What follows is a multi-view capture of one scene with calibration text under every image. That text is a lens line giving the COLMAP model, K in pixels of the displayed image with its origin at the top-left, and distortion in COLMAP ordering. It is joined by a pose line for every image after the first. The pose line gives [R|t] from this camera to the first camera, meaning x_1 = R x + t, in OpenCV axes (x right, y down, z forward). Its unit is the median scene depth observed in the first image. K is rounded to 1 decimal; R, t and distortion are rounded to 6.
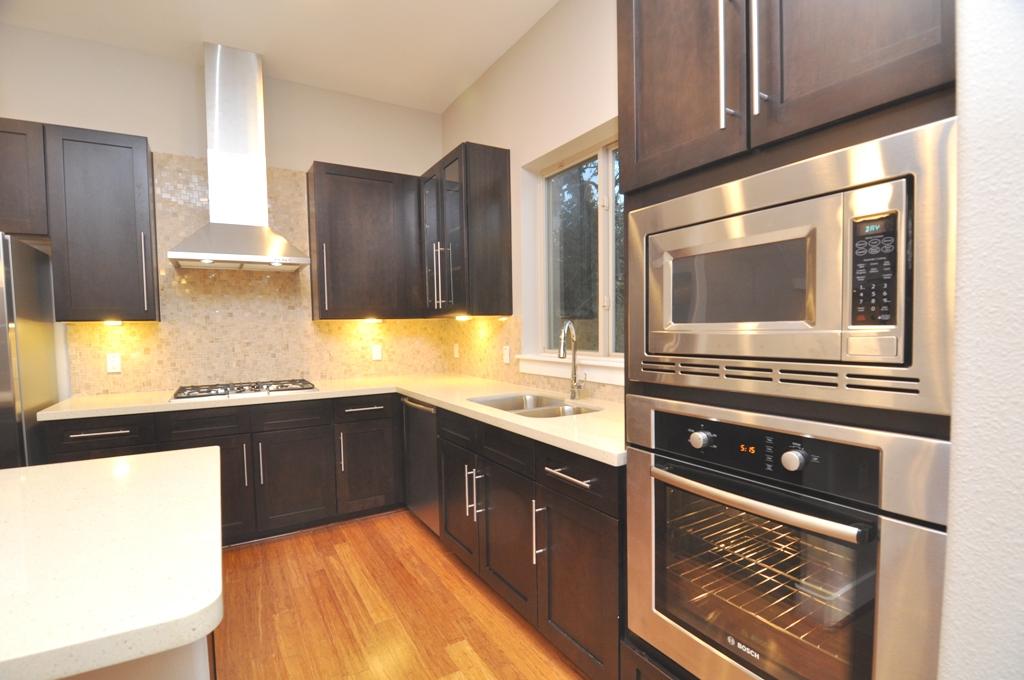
lens RADIAL K [[490.0, 0, 514.2], [0, 490.0, 352.4], [0, 0, 1]] dist [-0.000527, -0.020387]
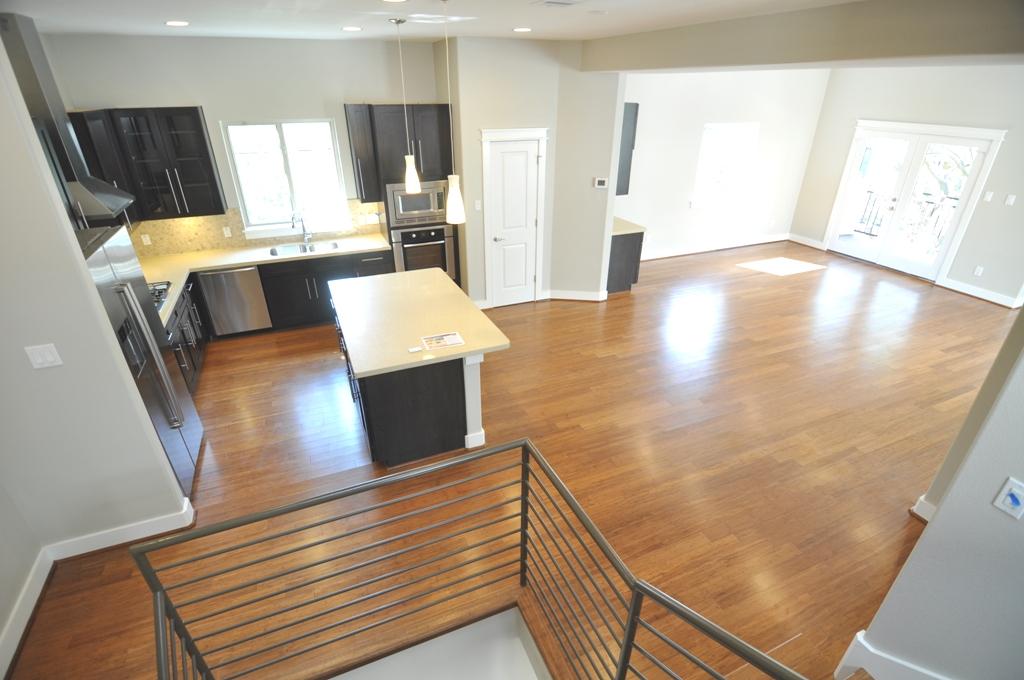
lens RADIAL K [[490.0, 0, 514.2], [0, 490.0, 352.4], [0, 0, 1]] dist [-0.000527, -0.020387]
pose [[0.133385, -0.450544, 0.882734, -1.611420], [0.047060, 0.892567, 0.448452, -0.345647], [-0.989946, -0.018275, 0.140257, -0.260495]]
